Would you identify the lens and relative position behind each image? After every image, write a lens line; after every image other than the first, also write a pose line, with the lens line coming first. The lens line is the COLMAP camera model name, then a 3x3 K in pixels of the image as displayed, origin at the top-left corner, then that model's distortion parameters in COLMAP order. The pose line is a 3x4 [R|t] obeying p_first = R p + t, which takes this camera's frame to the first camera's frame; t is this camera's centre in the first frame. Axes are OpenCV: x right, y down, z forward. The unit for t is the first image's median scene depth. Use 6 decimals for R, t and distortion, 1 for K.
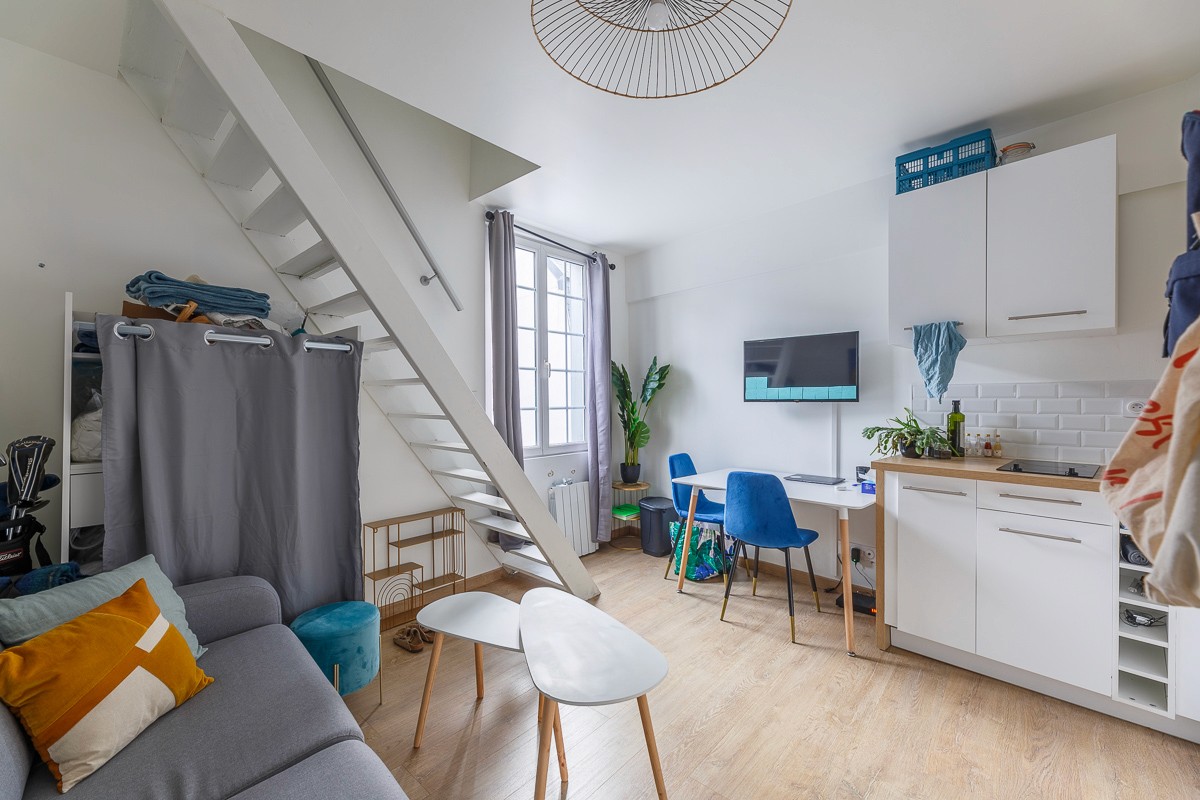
lens RADIAL K [[460.8, 0, 599.1], [0, 460.8, 398.0], [0, 0, 1]] dist [0.002039, 0.000268]
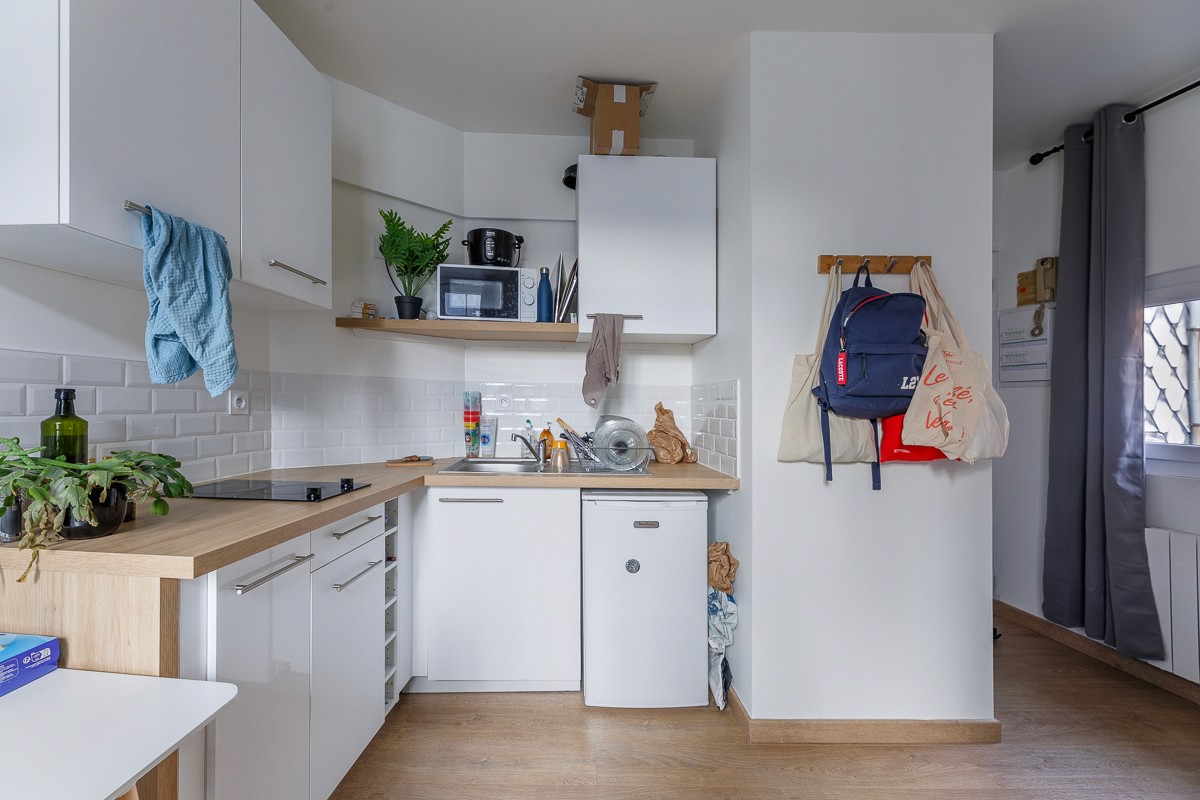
lens RADIAL K [[460.8, 0, 599.1], [0, 460.8, 398.0], [0, 0, 1]] dist [0.002039, 0.000268]
pose [[-0.663609, 0.003591, 0.748071, 0.112750], [-0.008947, 0.999879, -0.012737, 0.016288], [-0.748026, -0.015145, -0.663497, 0.994702]]
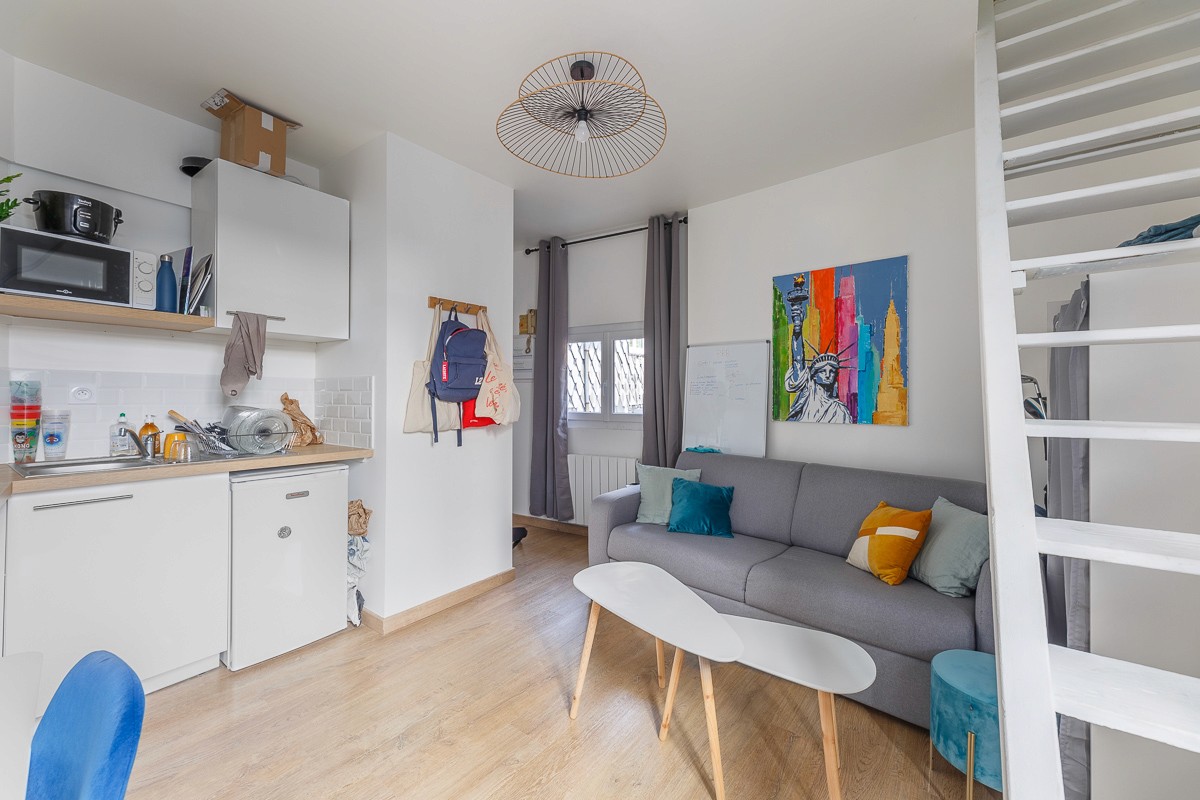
lens RADIAL K [[460.8, 0, 599.1], [0, 460.8, 398.0], [0, 0, 1]] dist [0.002039, 0.000268]
pose [[-0.996311, 0.000684, -0.085814, 0.113173], [-0.000022, 0.999966, 0.008221, 0.015085], [0.085816, 0.008192, -0.996277, 1.401490]]
